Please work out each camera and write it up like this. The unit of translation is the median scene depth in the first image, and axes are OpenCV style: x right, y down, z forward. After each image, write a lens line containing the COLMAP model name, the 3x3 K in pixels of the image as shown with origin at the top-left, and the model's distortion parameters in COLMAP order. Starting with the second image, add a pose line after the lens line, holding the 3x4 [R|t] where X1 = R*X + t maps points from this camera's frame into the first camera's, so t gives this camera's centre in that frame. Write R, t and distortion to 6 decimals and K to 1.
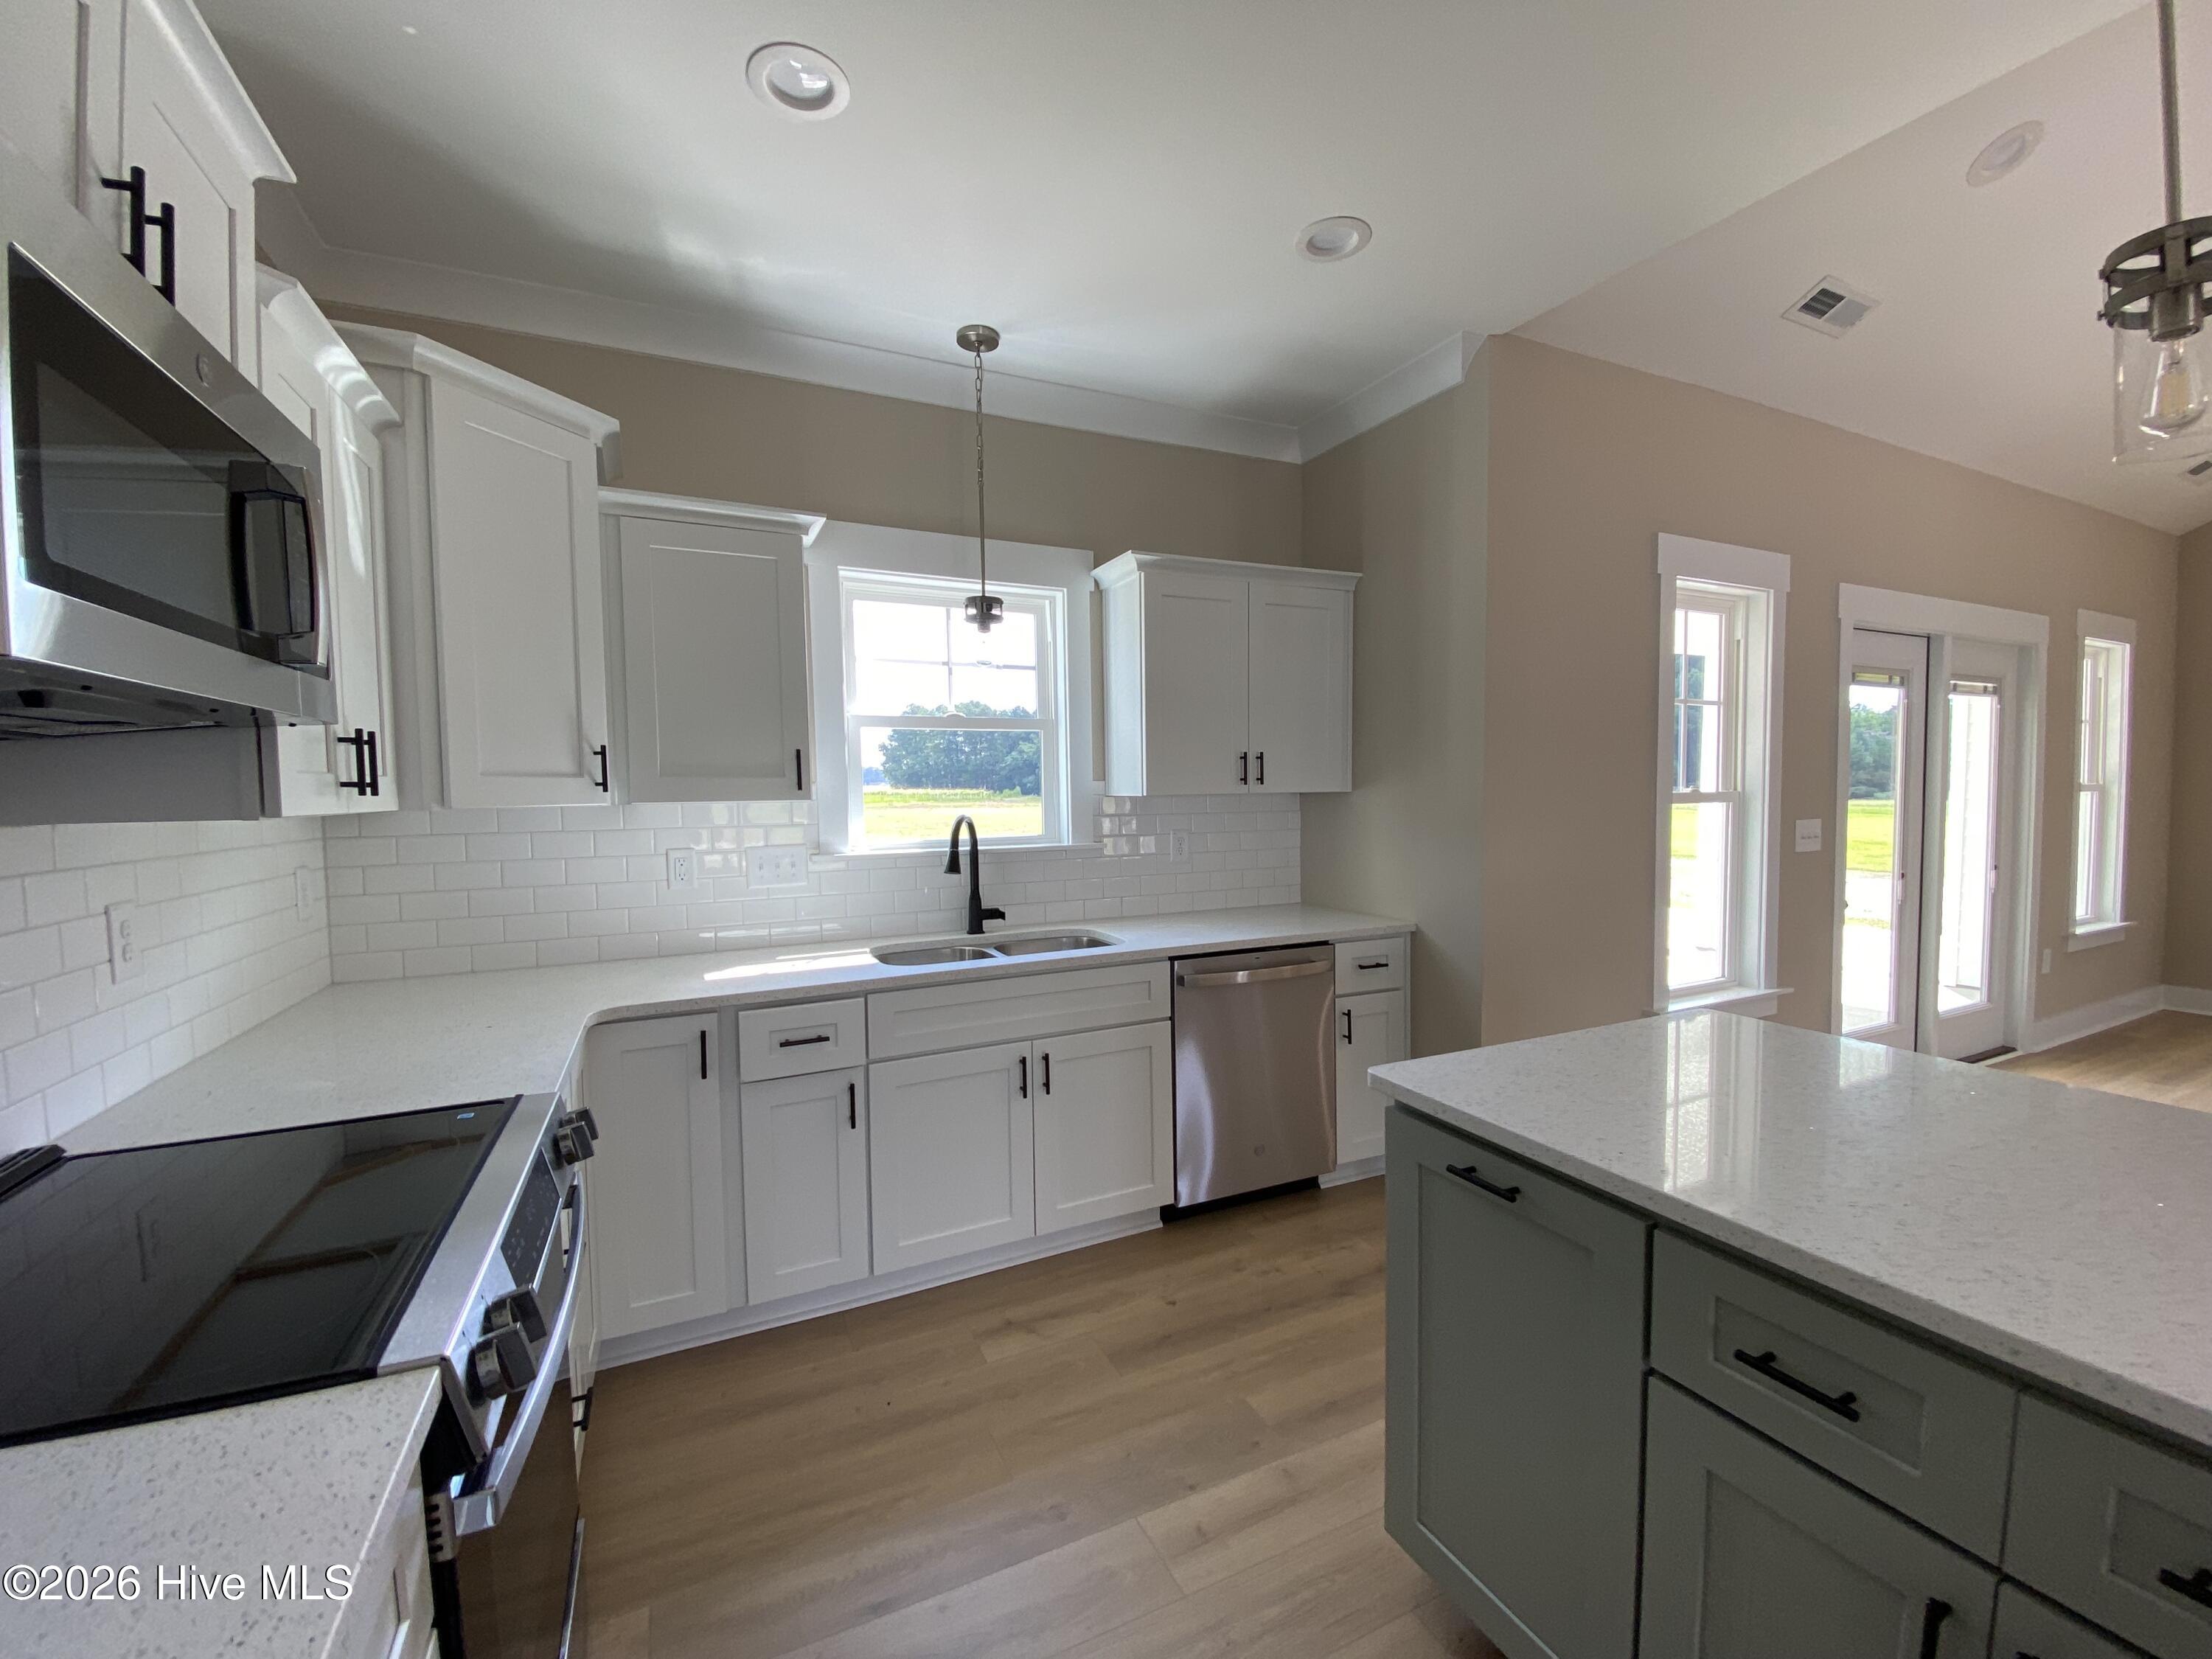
lens RADIAL K [[890.3, 0, 1109.3], [0, 890.3, 833.7], [0, 0, 1]] dist [0.043494, -0.034436]
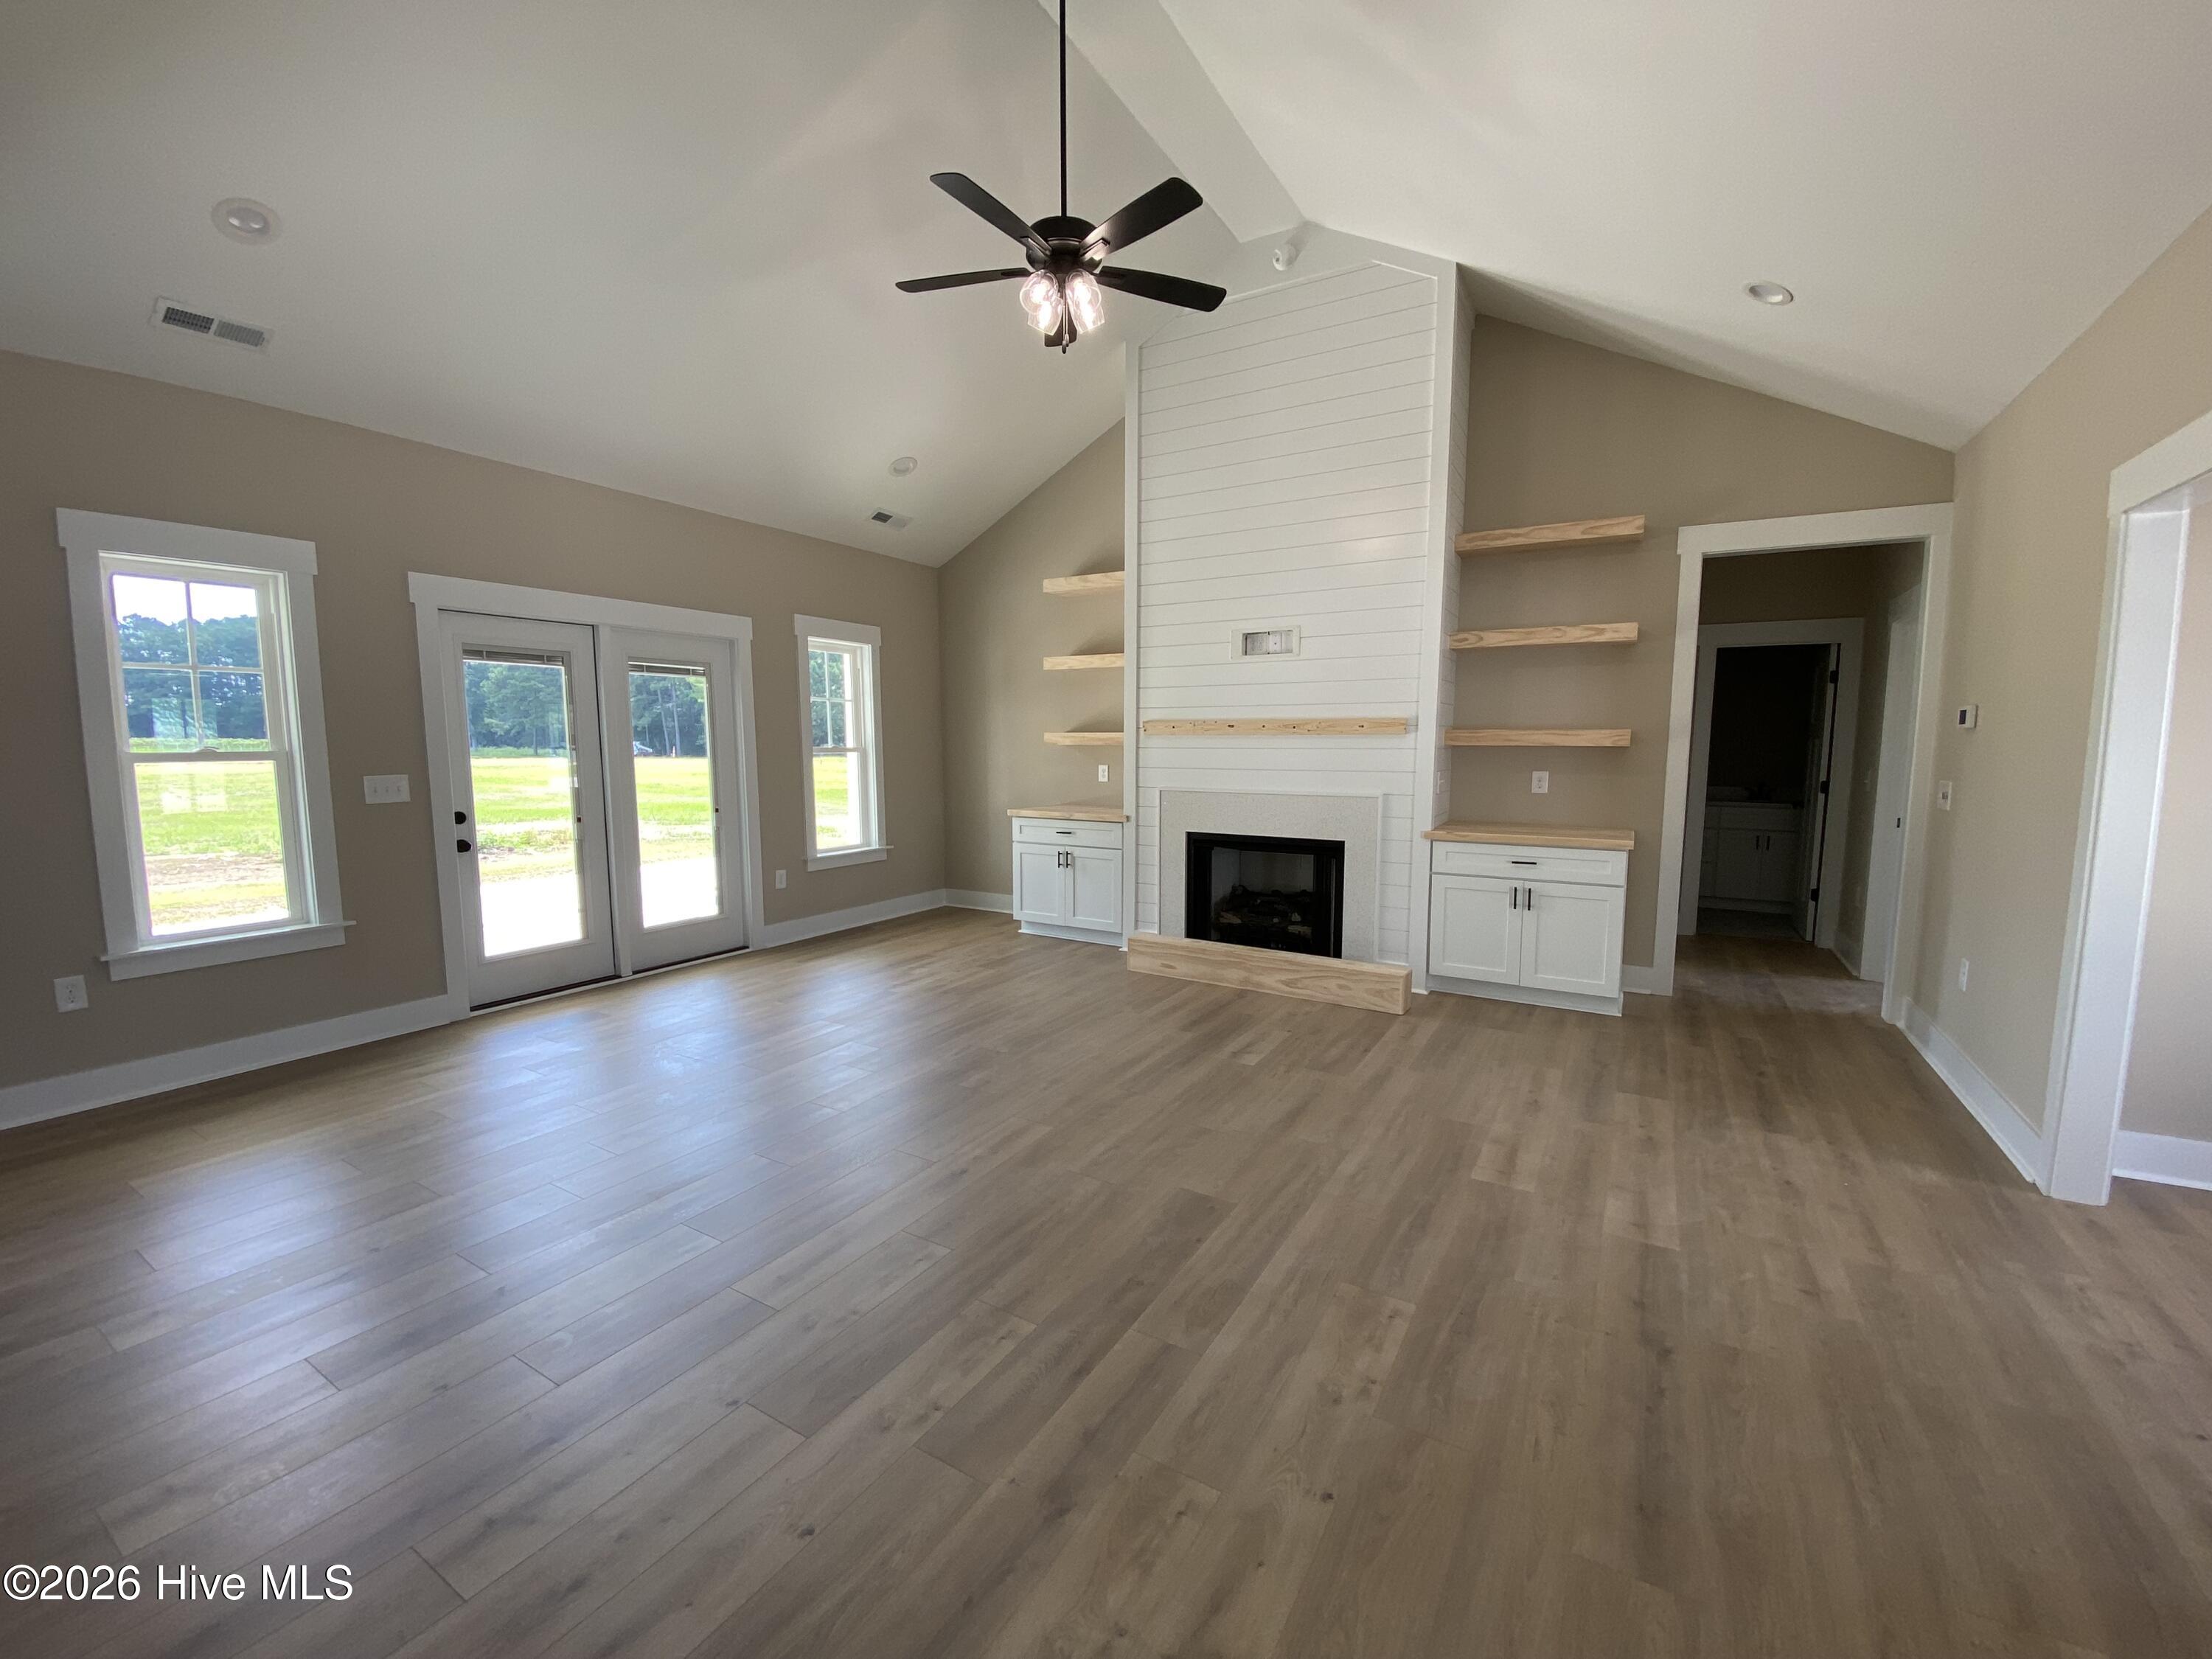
lens RADIAL K [[890.3, 0, 1109.3], [0, 890.3, 833.7], [0, 0, 1]] dist [0.043494, -0.034436]
pose [[0.827513, -0.047652, 0.559420, 1.147769], [0.019344, 0.998220, 0.056416, 0.015732], [-0.561113, -0.035864, 0.826962, -0.624402]]
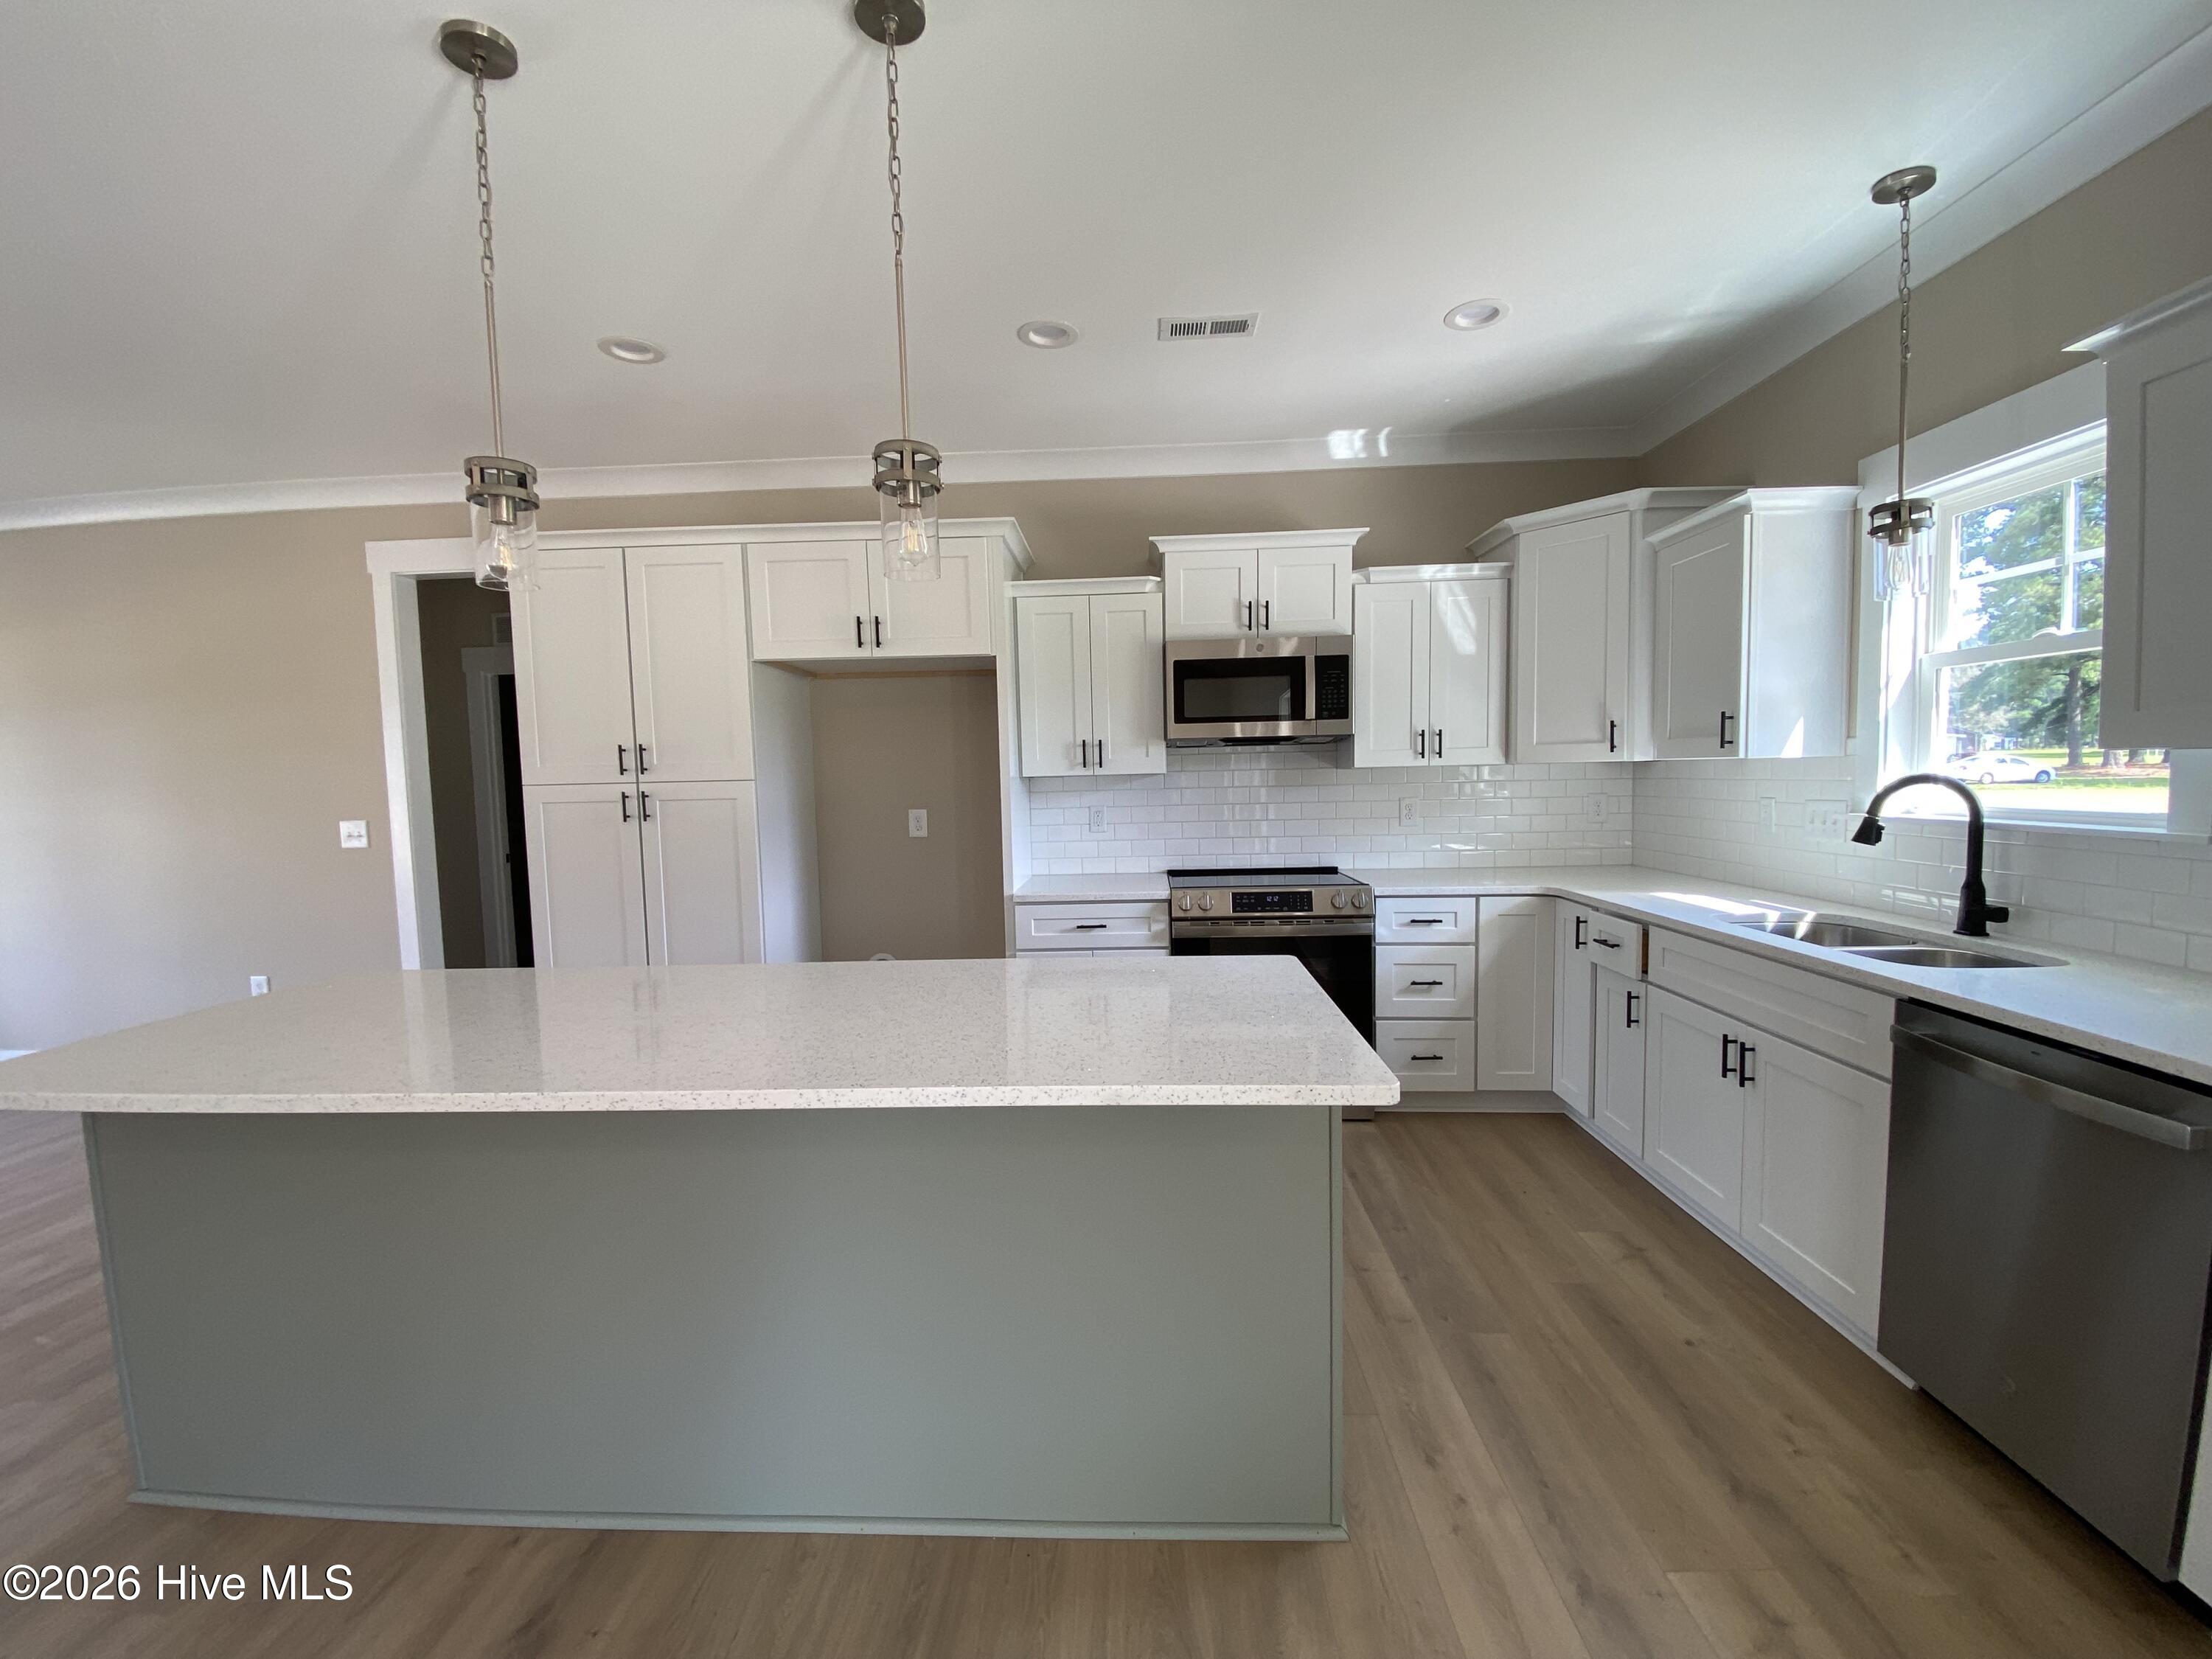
lens RADIAL K [[890.3, 0, 1109.3], [0, 890.3, 833.7], [0, 0, 1]] dist [0.043494, -0.034436]
pose [[-0.455547, 0.084751, -0.886168, 0.908486], [-0.015701, 0.994538, 0.103187, -0.041544], [0.890073, 0.060921, -0.451728, 0.745809]]
